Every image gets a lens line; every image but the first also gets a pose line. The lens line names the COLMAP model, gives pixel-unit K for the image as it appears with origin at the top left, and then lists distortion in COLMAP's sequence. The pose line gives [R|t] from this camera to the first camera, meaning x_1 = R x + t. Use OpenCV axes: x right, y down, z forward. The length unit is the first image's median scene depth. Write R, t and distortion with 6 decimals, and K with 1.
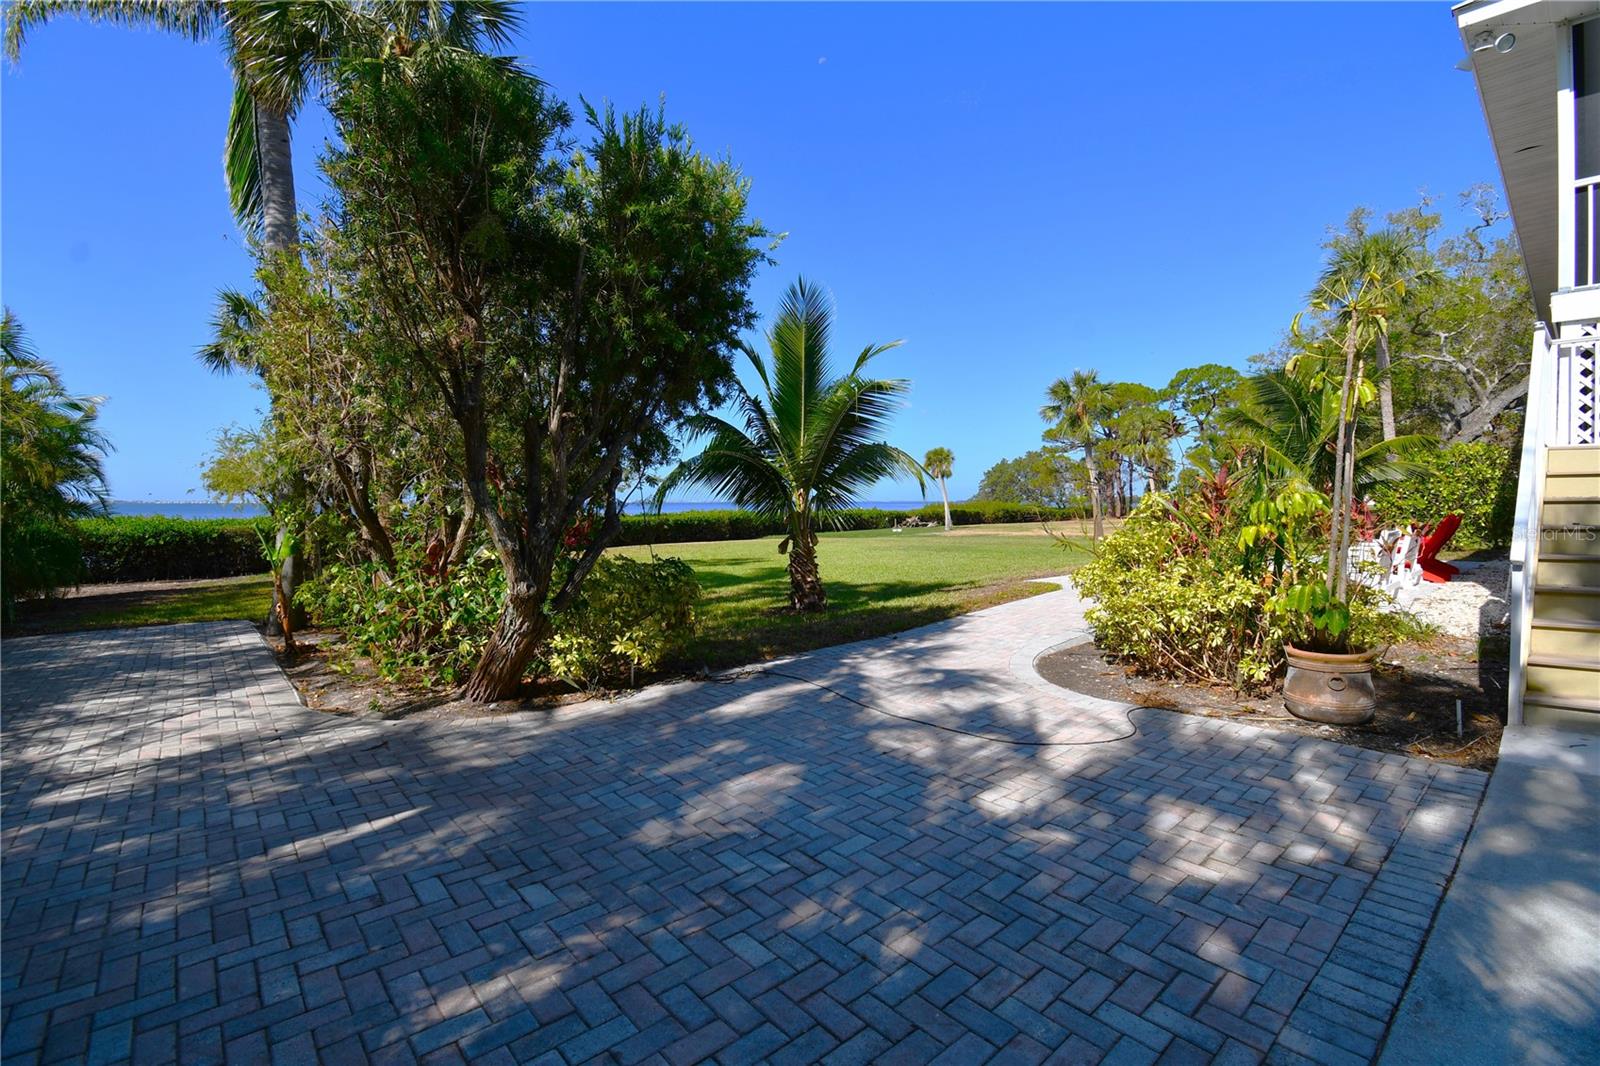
lens RADIAL K [[692.1, 0, 800.0], [0, 692.1, 533.0], [0, 0, 1]] dist [0.018327, -0.027212]
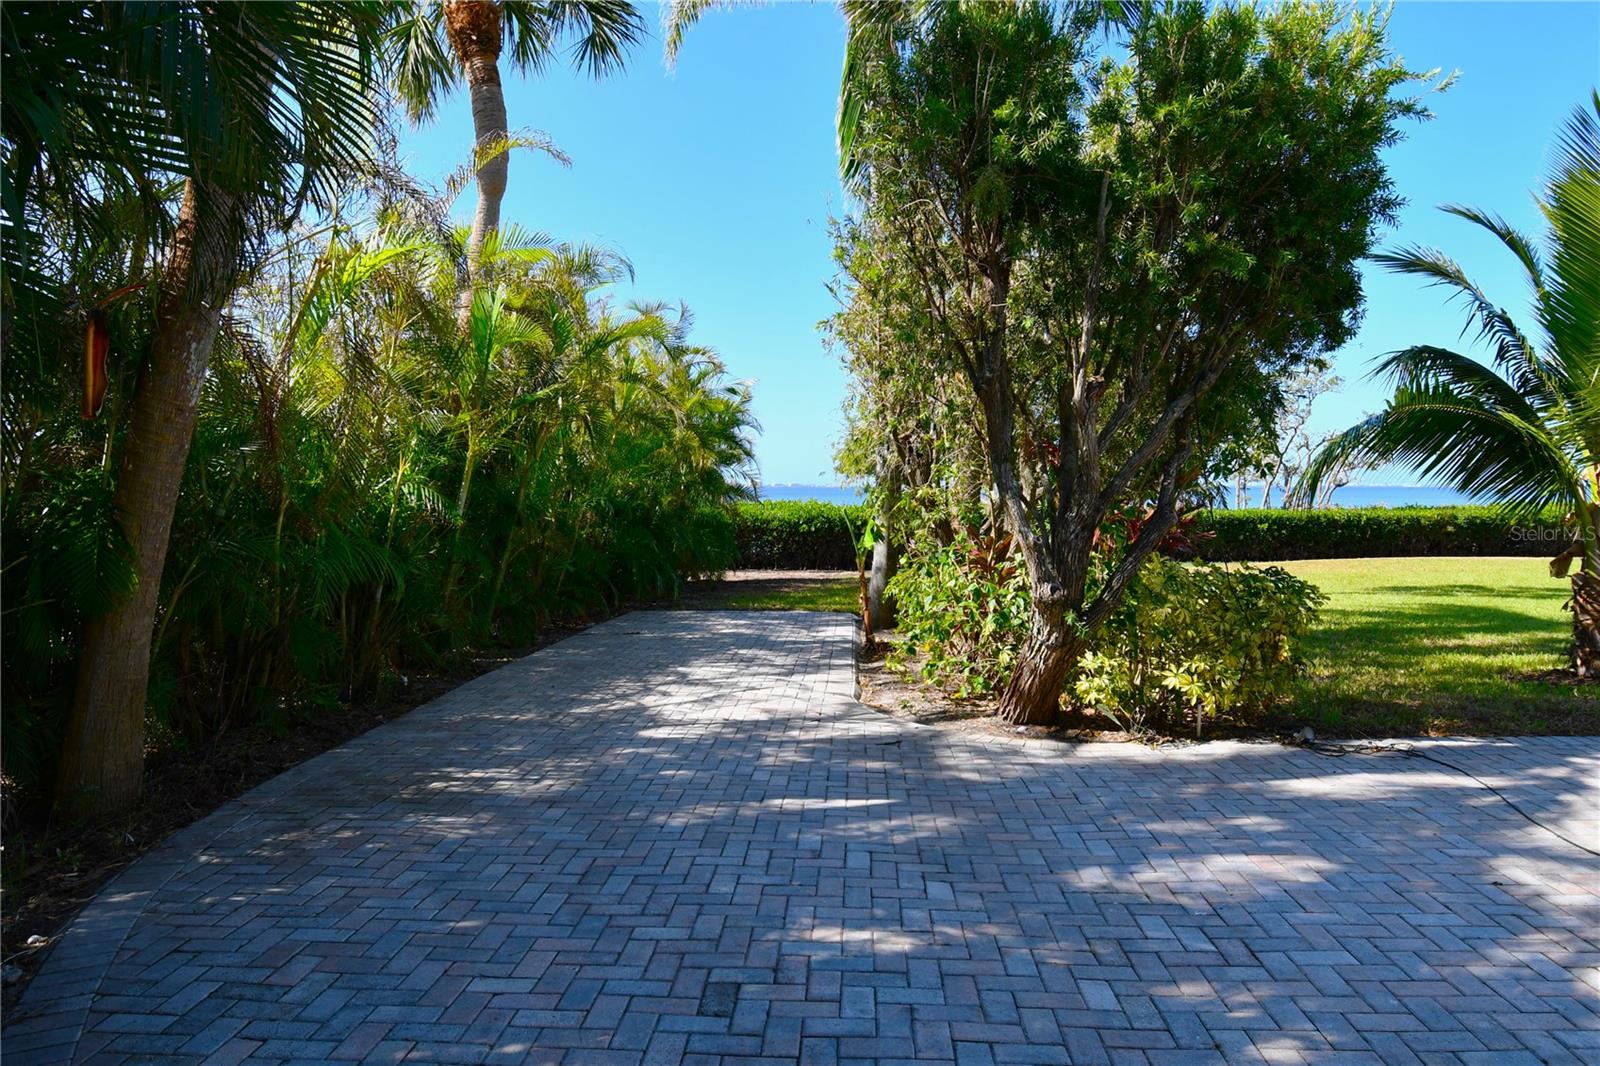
lens RADIAL K [[1013.8, 0, 800.0], [0, 1013.8, 533.0], [0, 0, 1]] dist [0.004058, -0.024688]
pose [[0.723762, 0.033025, -0.689259, 0.266372], [-0.031936, 0.999387, 0.014350, 0.003622], [0.689310, 0.011626, 0.724373, -0.103121]]
